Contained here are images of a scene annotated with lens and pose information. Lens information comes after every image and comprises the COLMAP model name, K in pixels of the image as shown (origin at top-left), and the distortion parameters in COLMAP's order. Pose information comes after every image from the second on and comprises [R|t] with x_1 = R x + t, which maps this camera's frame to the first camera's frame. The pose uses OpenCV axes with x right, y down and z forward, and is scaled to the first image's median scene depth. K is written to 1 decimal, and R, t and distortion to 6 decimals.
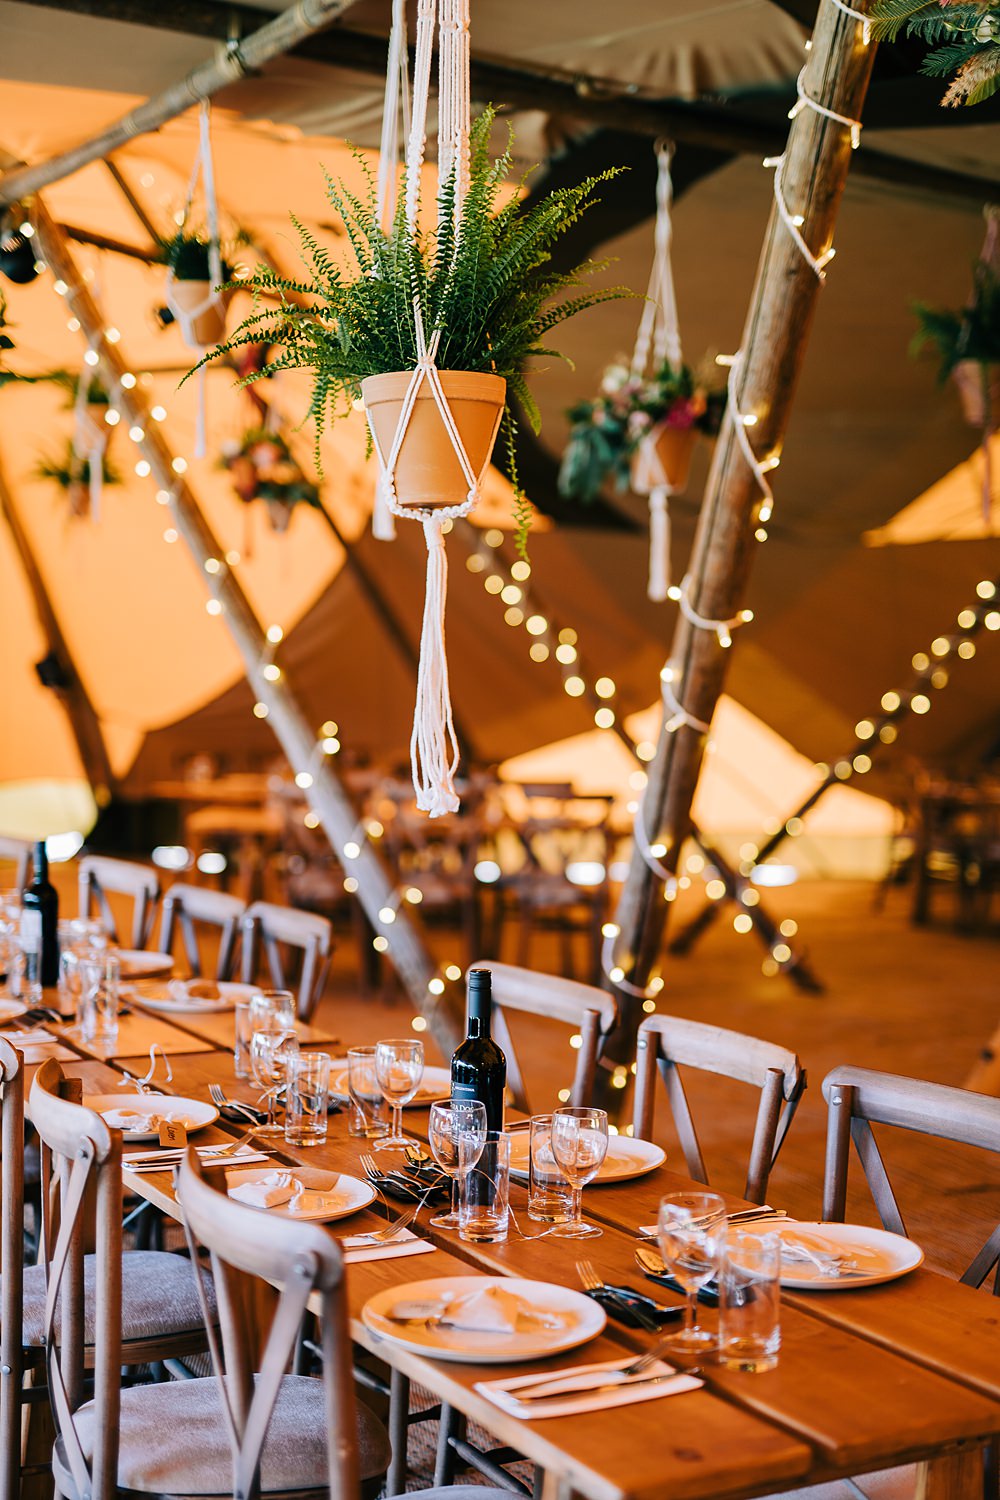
lens RADIAL K [[2058.9, 0, 496.1], [0, 2058.9, 750.5], [0, 0, 1]] dist [-0.001708, 0.000000]
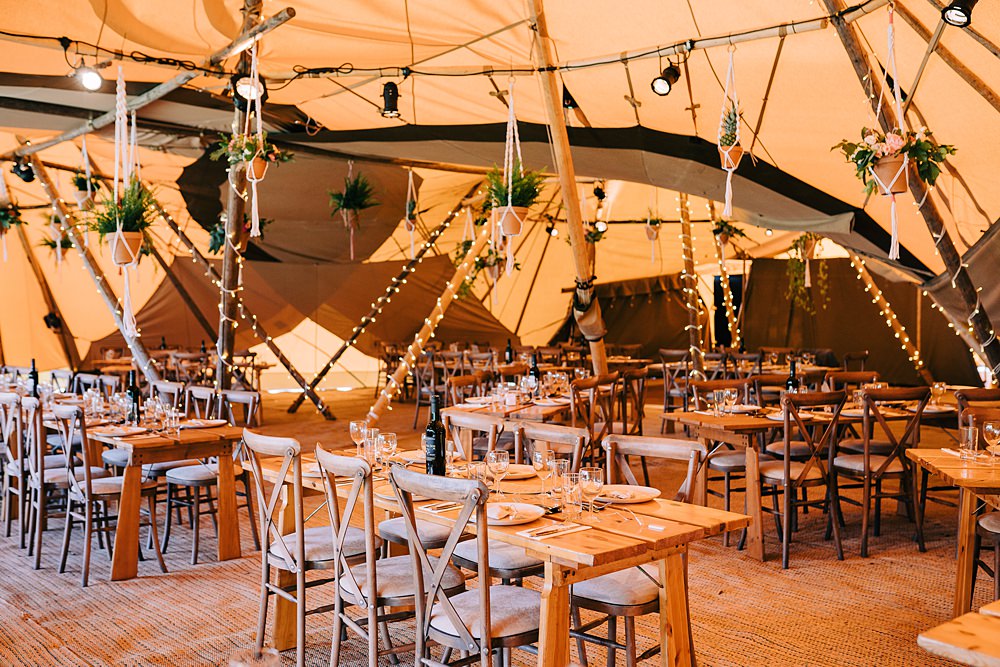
lens RADIAL K [[957.0, 0, 504.6], [0, 957.0, 334.0], [0, 0, 1]] dist [-0.037883, 0.000000]
pose [[0.975463, -0.037010, 0.217030, 0.139729], [0.041863, 0.998965, -0.017805, 0.042475], [-0.216146, 0.026453, 0.976003, -0.489450]]
